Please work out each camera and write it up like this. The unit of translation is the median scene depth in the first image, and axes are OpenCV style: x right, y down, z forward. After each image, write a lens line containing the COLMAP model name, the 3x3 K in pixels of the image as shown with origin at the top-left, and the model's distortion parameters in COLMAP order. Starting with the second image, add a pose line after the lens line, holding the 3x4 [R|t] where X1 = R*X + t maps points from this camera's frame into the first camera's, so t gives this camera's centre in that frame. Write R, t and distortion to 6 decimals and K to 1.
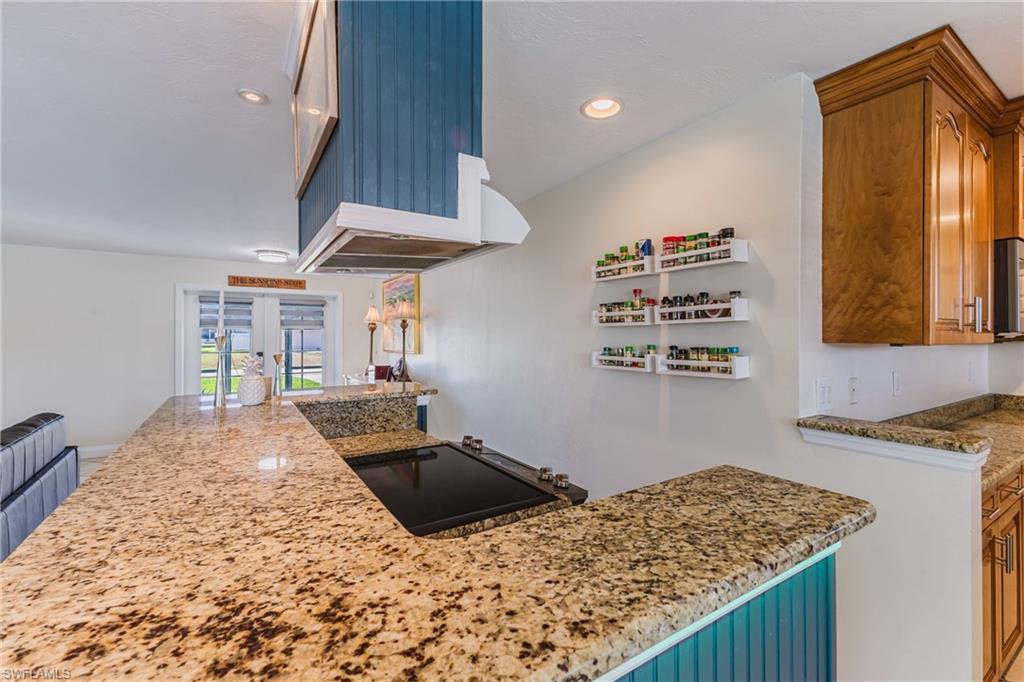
lens RADIAL K [[439.8, 0, 515.1], [0, 439.8, 336.6], [0, 0, 1]] dist [0.010920, -0.002500]
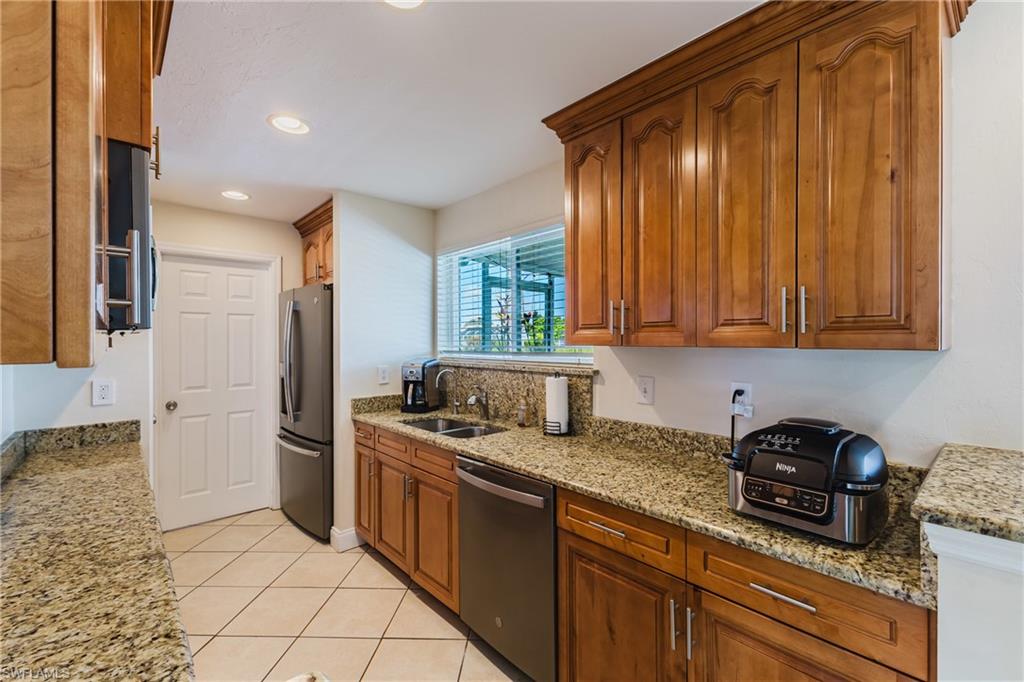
lens RADIAL K [[439.8, 0, 518.4], [0, 439.8, 340.5], [0, 0, 1]] dist [0.010920, -0.002500]
pose [[-0.163345, 0.000345, 0.986569, 0.534347], [0.005004, 0.999987, 0.000479, 0.004842], [-0.986556, 0.005015, -0.163344, 0.645438]]
